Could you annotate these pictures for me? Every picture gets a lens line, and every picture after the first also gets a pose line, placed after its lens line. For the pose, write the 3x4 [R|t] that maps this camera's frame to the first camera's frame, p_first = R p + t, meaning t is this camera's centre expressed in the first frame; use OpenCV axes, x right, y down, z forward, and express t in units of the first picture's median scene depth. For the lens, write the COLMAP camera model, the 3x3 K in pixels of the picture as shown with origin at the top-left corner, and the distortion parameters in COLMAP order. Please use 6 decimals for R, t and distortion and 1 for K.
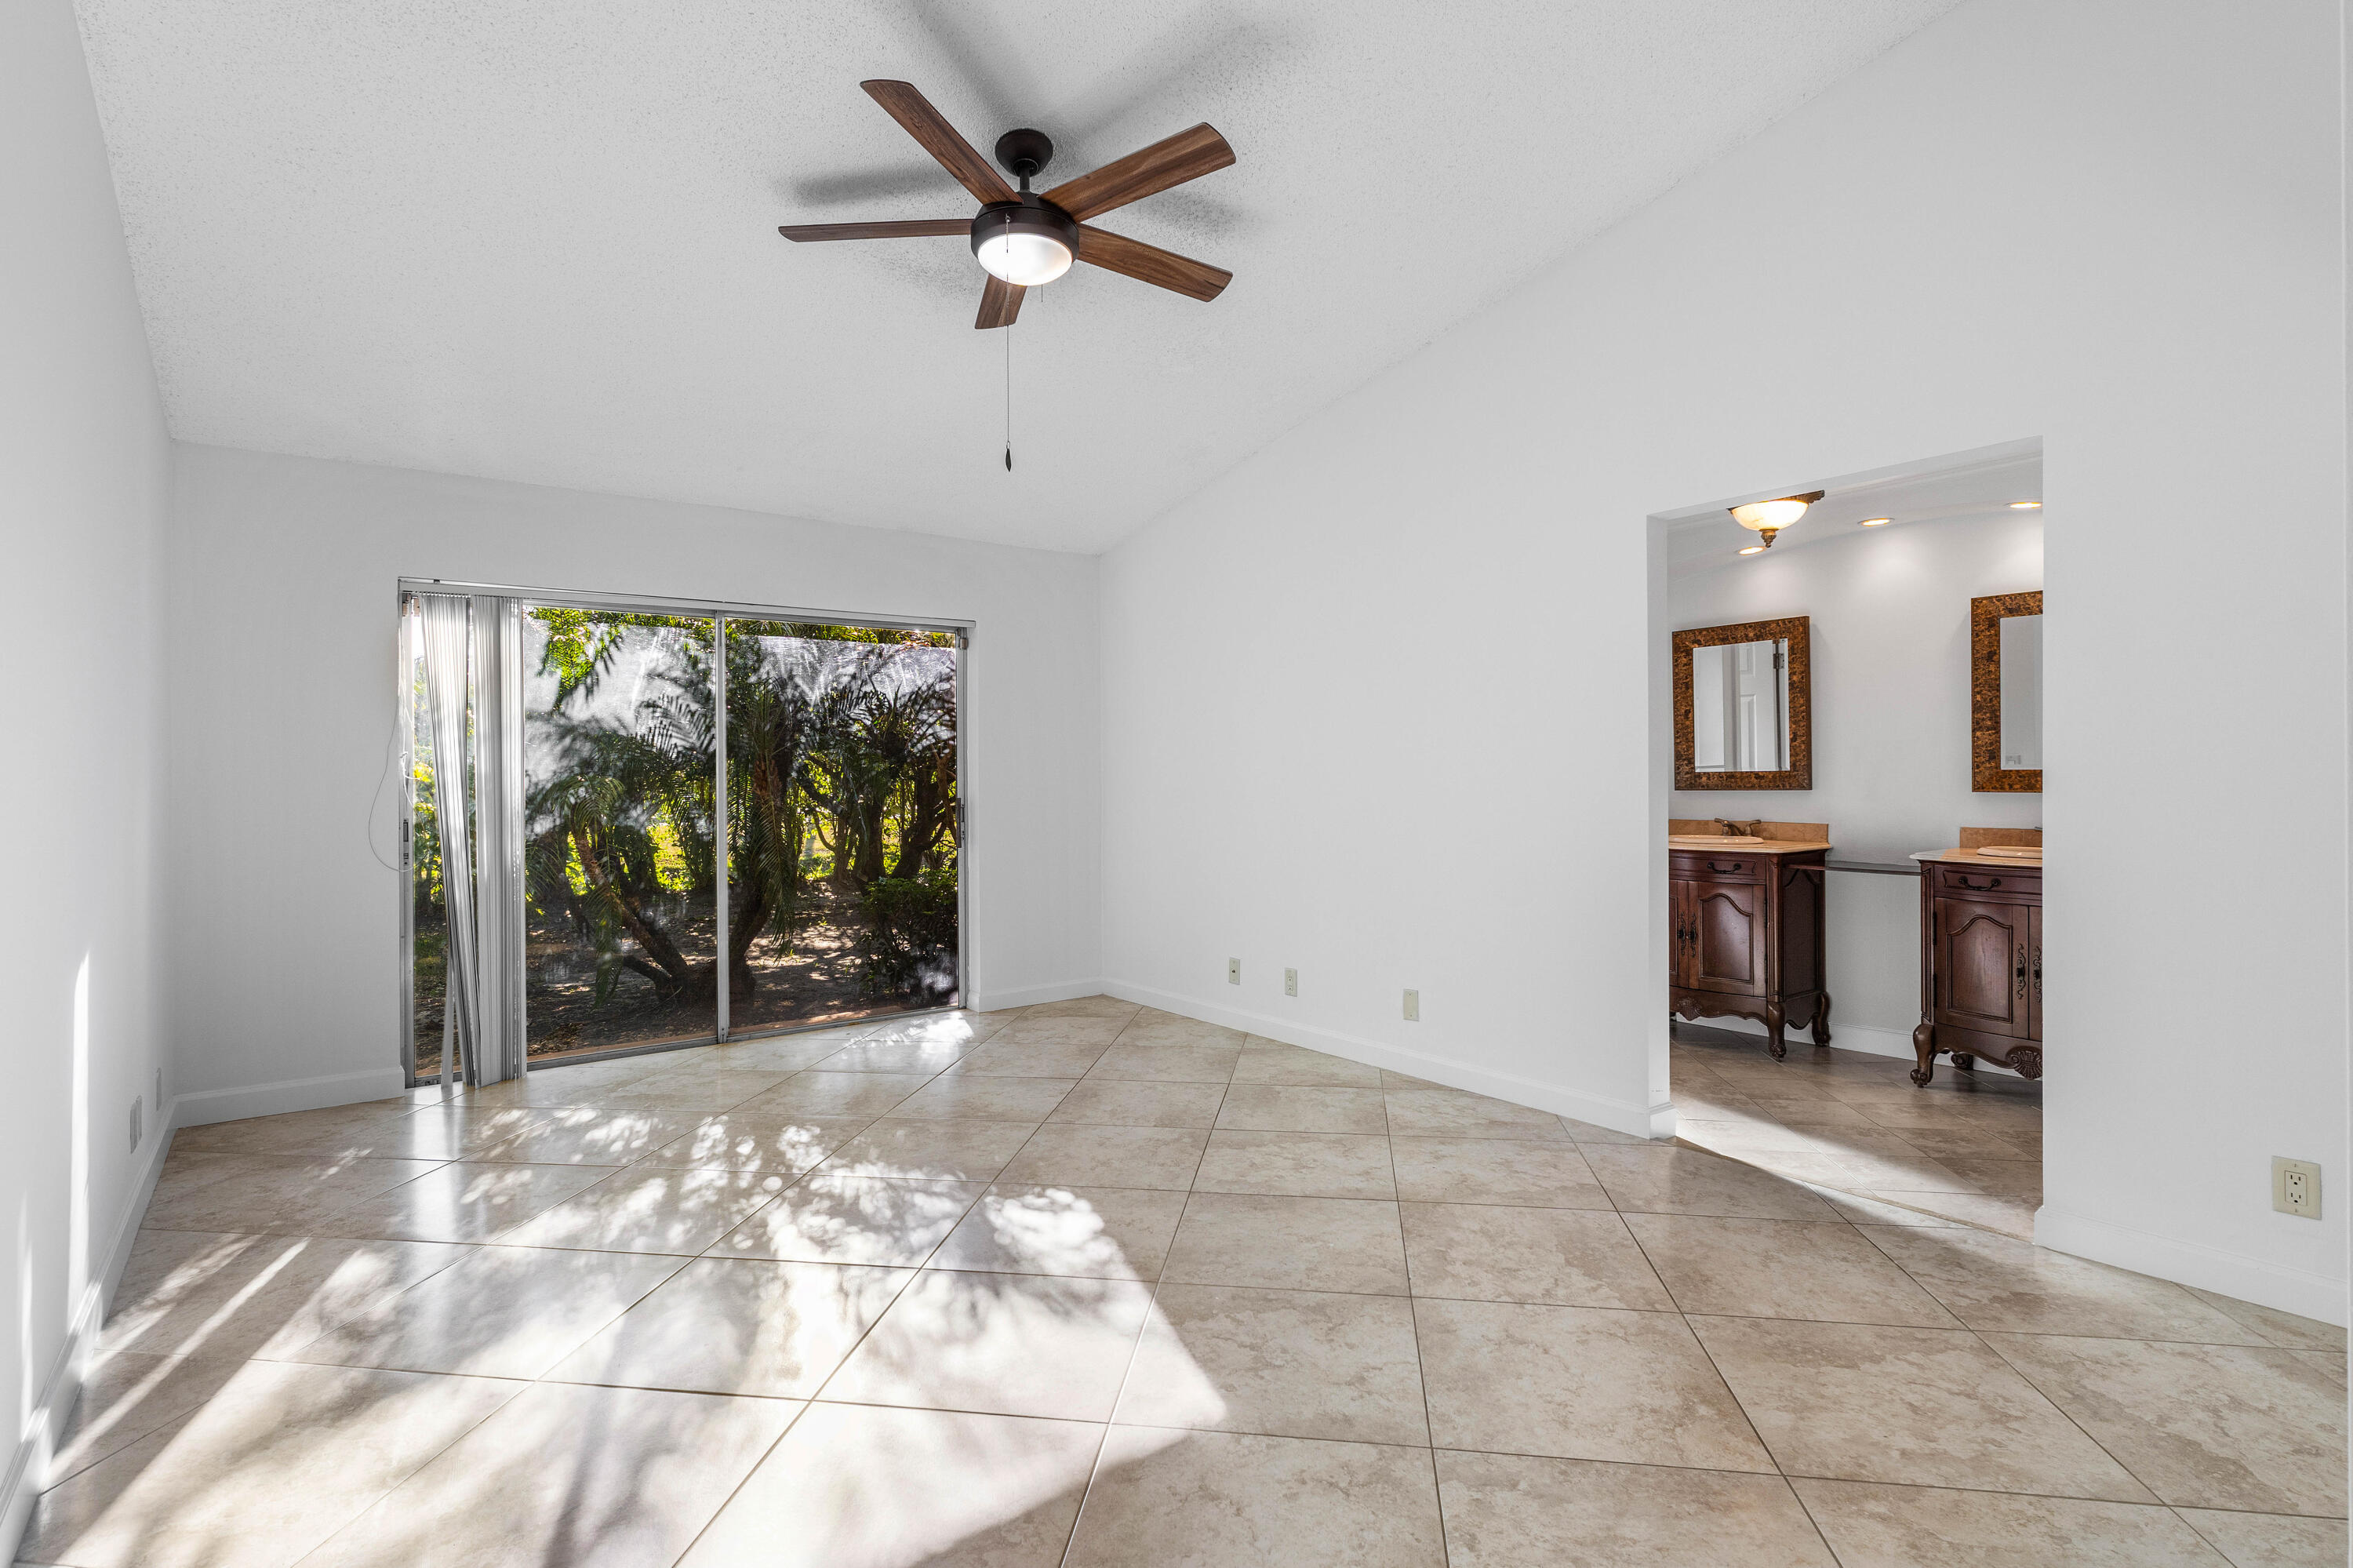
lens RADIAL K [[1155.9, 0, 1183.2], [0, 1155.9, 774.3], [0, 0, 1]] dist [0.000210, -0.001396]
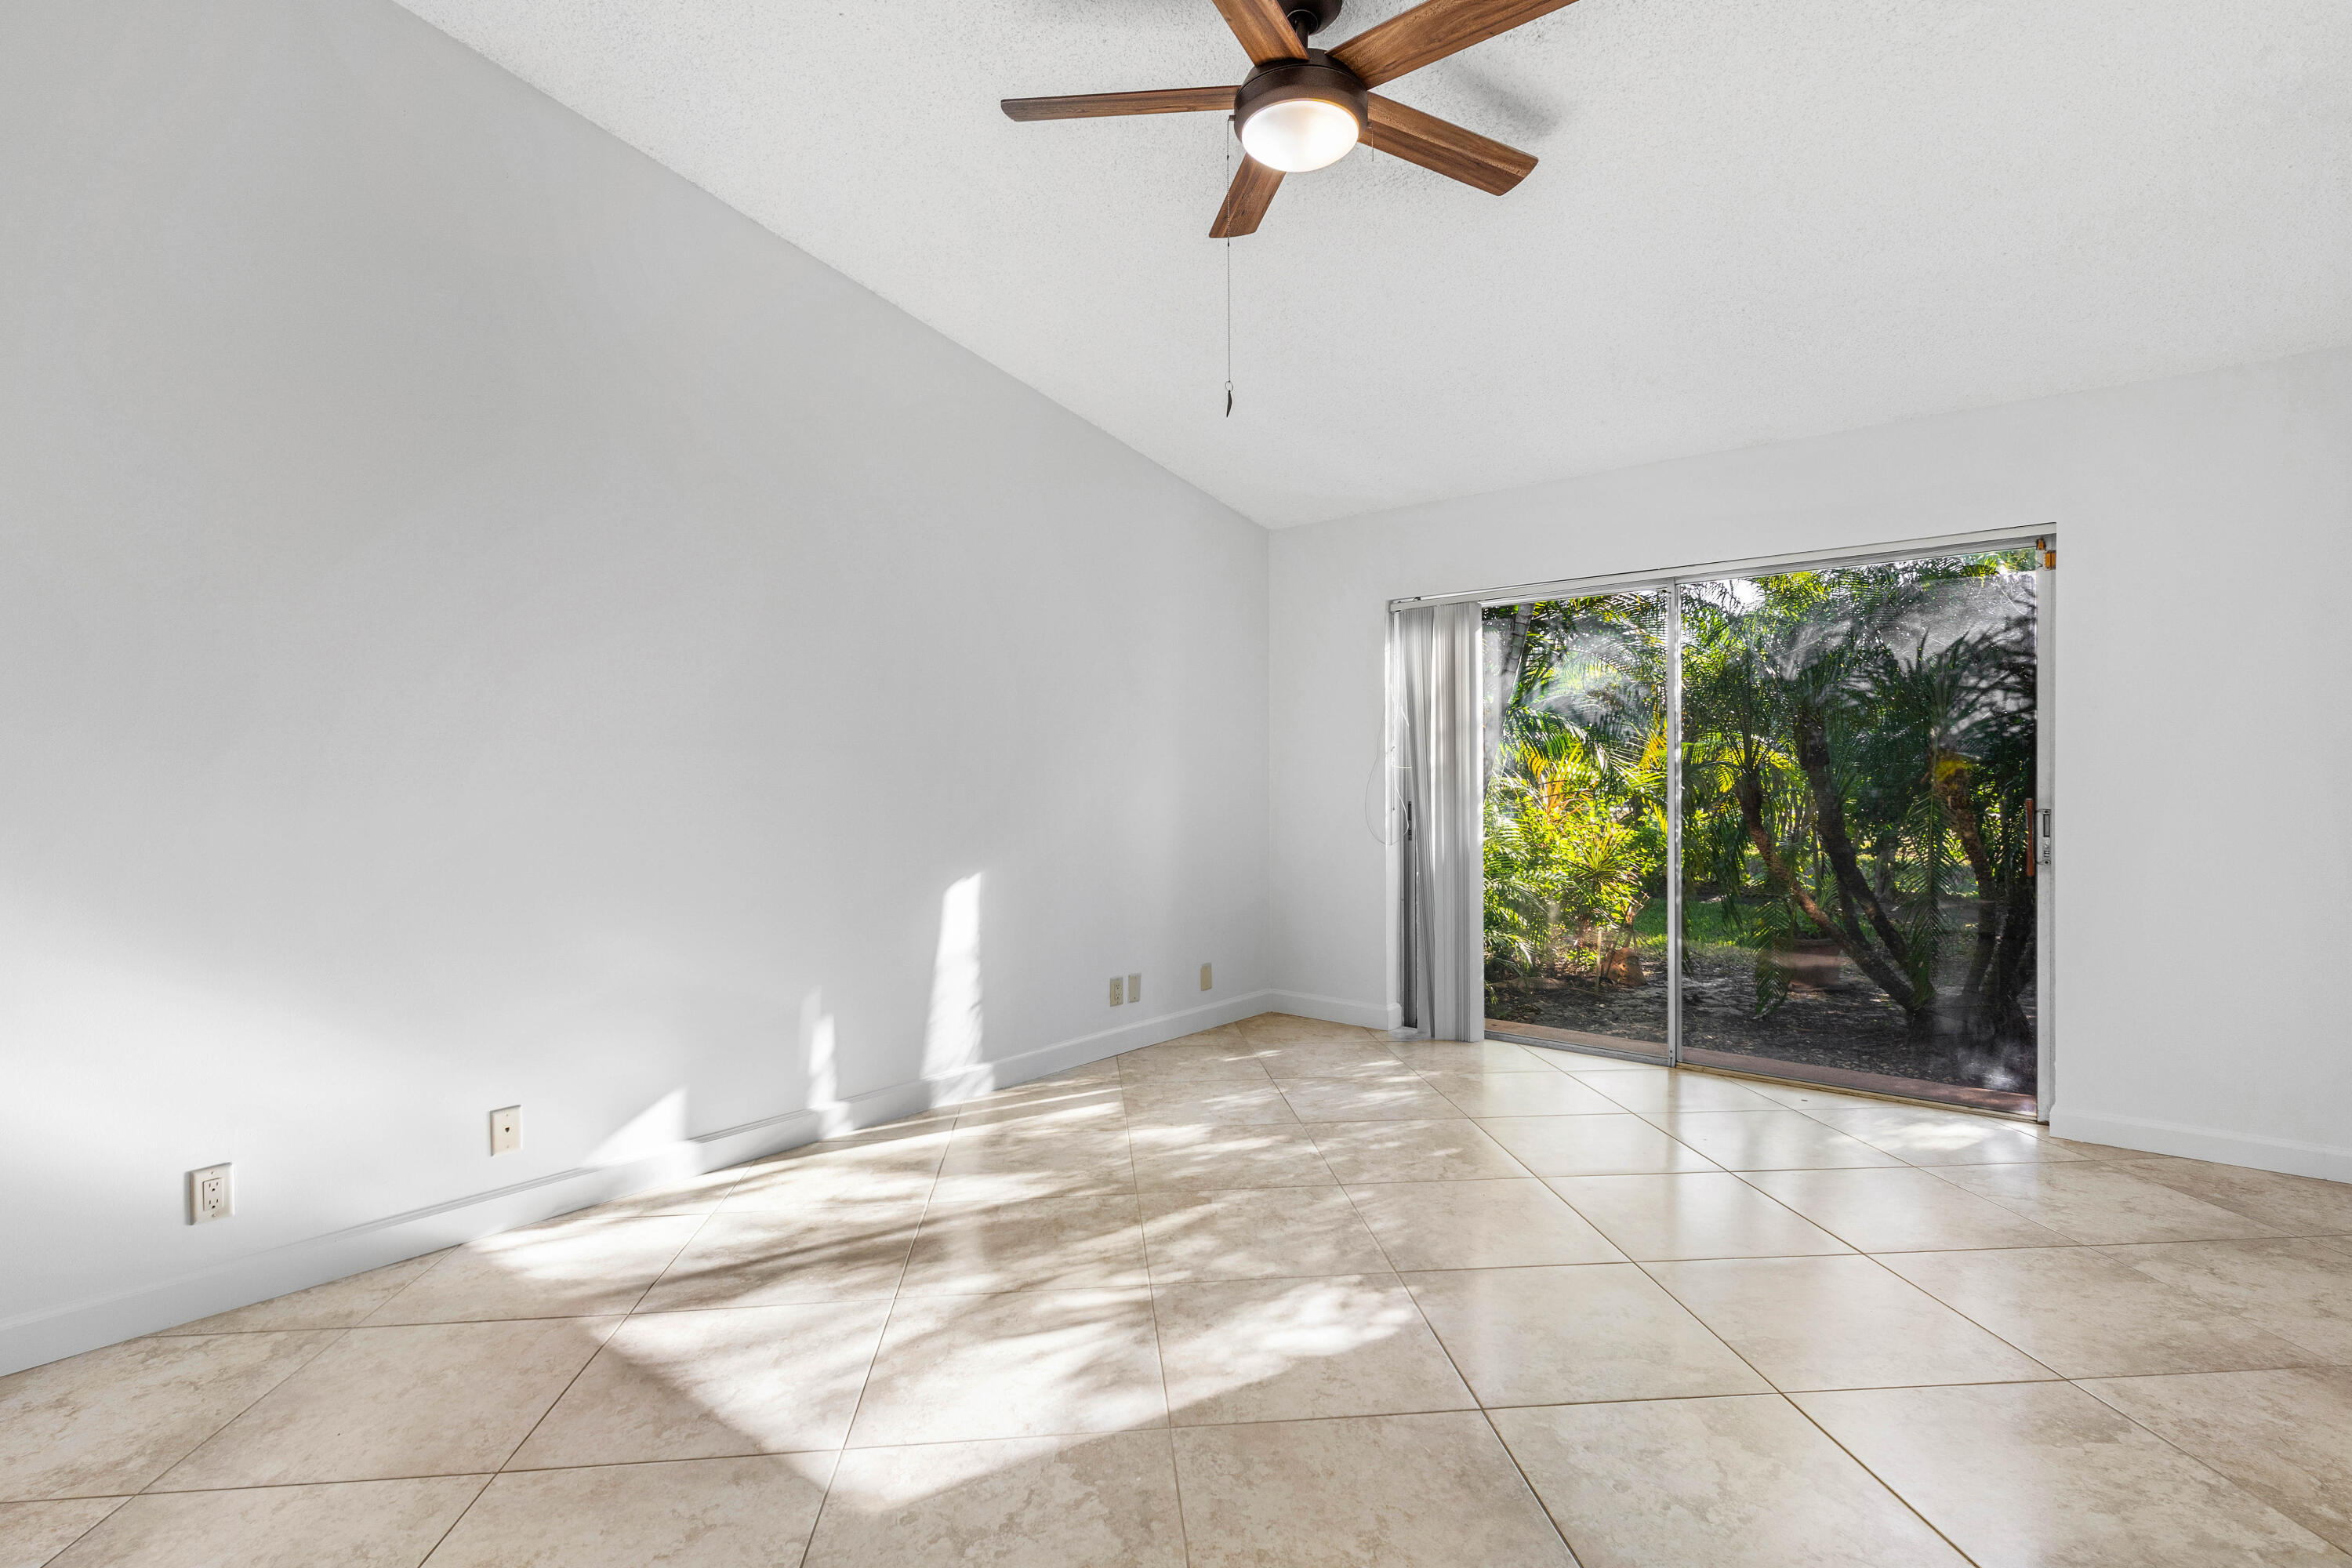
lens RADIAL K [[1155.4, 0, 1182.7], [0, 1155.4, 774.3], [0, 0, 1]] dist [0.000210, -0.001396]
pose [[0.193810, 0.000238, -0.981039, 0.440405], [0.002664, 0.999996, 0.000769, 0.004679], [0.981035, -0.002762, 0.193809, 0.511132]]
